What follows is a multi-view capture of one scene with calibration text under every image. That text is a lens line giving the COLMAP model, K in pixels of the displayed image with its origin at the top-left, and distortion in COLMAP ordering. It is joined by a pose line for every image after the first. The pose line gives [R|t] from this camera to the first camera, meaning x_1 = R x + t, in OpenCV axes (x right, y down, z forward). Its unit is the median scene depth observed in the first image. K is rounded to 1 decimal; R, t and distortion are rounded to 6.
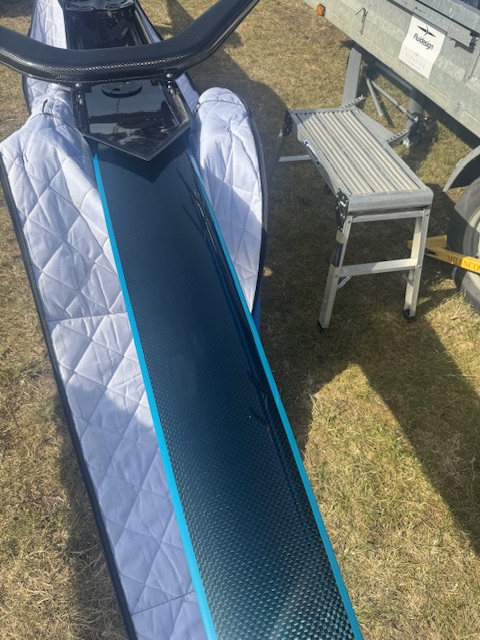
lens RADIAL K [[451.7, 0, 240.0], [0, 451.7, 320.0], [0, 0, 1]] dist [0.033045, -0.081323]
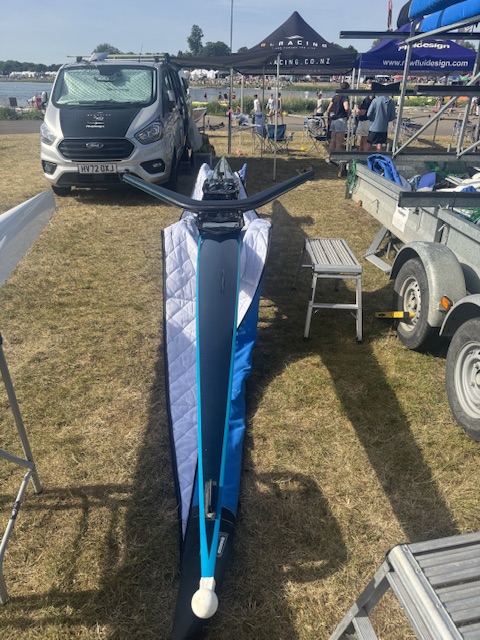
lens RADIAL K [[445.3, 0, 242.8], [0, 445.3, 332.6], [0, 0, 1]] dist [0.040968, -0.076781]
pose [[0.962556, 0.084740, -0.257497, 0.523776], [-0.173363, 0.922674, -0.344411, 0.847611], [0.208400, 0.376155, 0.902816, -0.851581]]
